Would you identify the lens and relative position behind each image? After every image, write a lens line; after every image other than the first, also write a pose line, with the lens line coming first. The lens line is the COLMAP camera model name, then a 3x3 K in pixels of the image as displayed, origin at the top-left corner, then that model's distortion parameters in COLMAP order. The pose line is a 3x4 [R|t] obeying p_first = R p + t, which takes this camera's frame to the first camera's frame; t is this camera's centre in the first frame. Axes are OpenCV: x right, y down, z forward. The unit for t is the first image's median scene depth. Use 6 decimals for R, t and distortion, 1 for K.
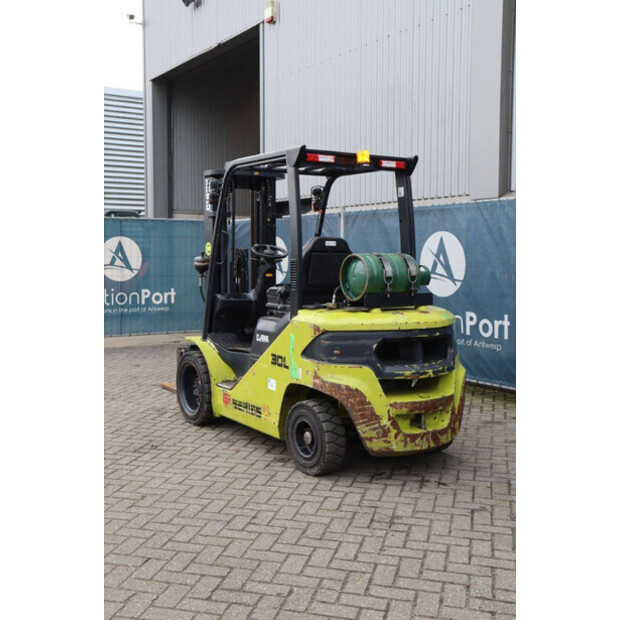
lens RADIAL K [[748.9, 0, 305.9], [0, 748.9, 310.7], [0, 0, 1]] dist [0.000264, 0.000000]
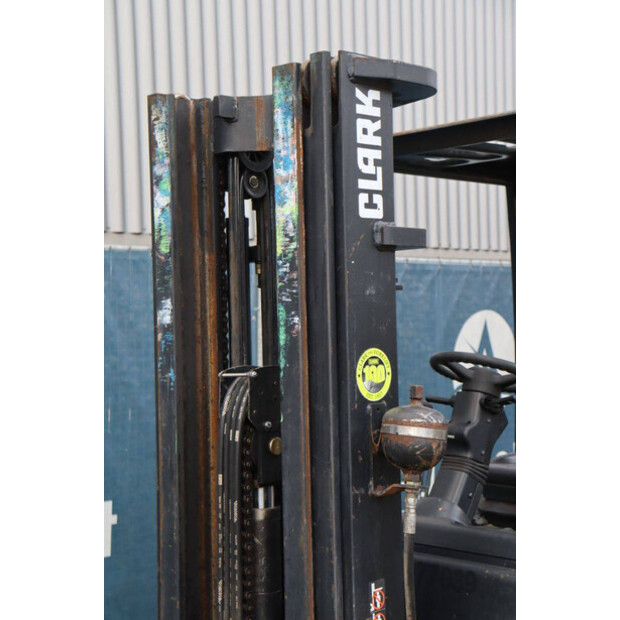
lens RADIAL K [[1162.8, 0, 310.1], [0, 1162.8, 305.1], [0, 0, 1]] dist [0.283311, 0.000000]
pose [[-0.199900, 0.025409, 0.979487, -0.688729], [0.097591, 0.995209, -0.005900, -0.144714], [-0.974944, 0.094410, -0.201422, 1.510117]]
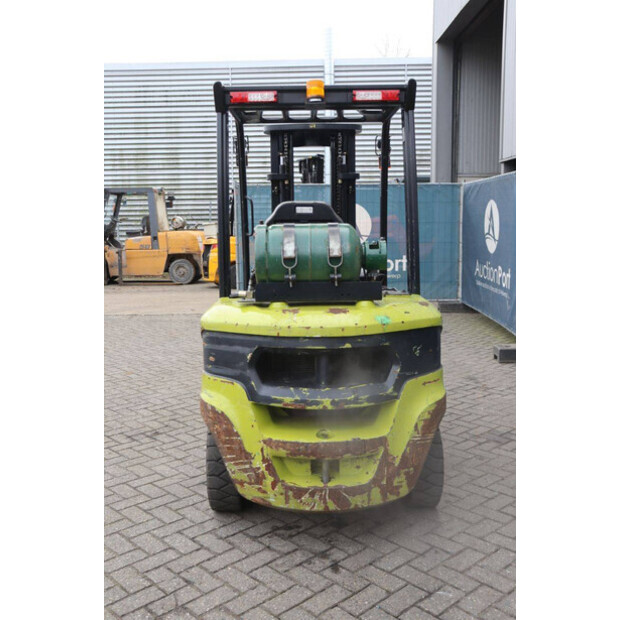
lens RADIAL K [[673.4, 0, 311.1], [0, 673.4, 311.3], [0, 0, 1]] dist [-0.030116, 0.000000]
pose [[0.845012, 0.061772, -0.531167, 0.465330], [-0.027791, 0.997036, 0.071739, -0.041552], [0.534024, -0.045859, 0.844225, 0.480625]]
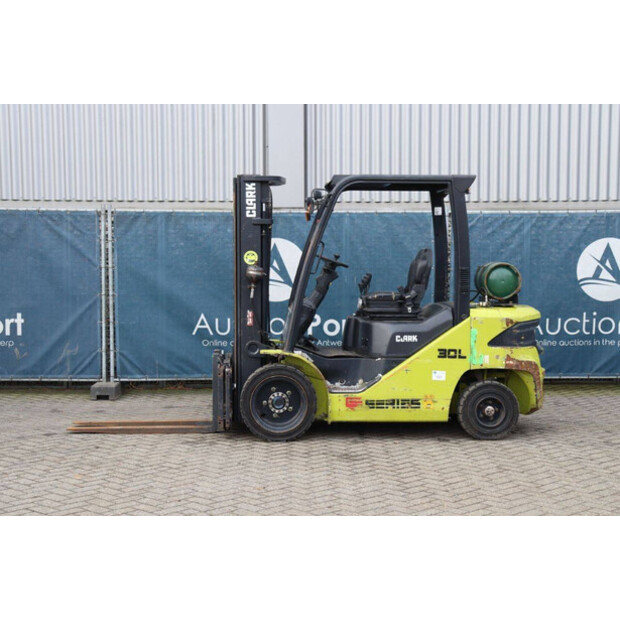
lens RADIAL K [[1060.8, 0, 307.4], [0, 1060.8, 306.5], [0, 0, 1]] dist [0.181260, 0.000000]
pose [[0.501903, -0.045913, 0.863705, -1.723879], [0.064673, 0.997787, 0.015459, -0.051787], [-0.862503, 0.048100, 0.503761, 0.371452]]
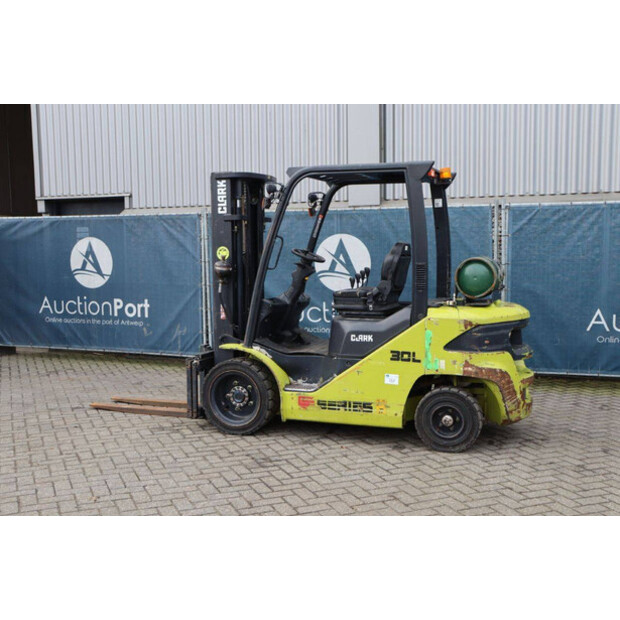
lens RADIAL K [[748.9, 0, 307.5], [0, 748.9, 310.6], [0, 0, 1]] dist [0.000264, 0.000000]
pose [[0.800790, -0.058955, 0.596036, -0.858268], [0.054898, 0.998180, 0.024975, -0.037408], [-0.596423, 0.012721, 0.802569, 0.222549]]
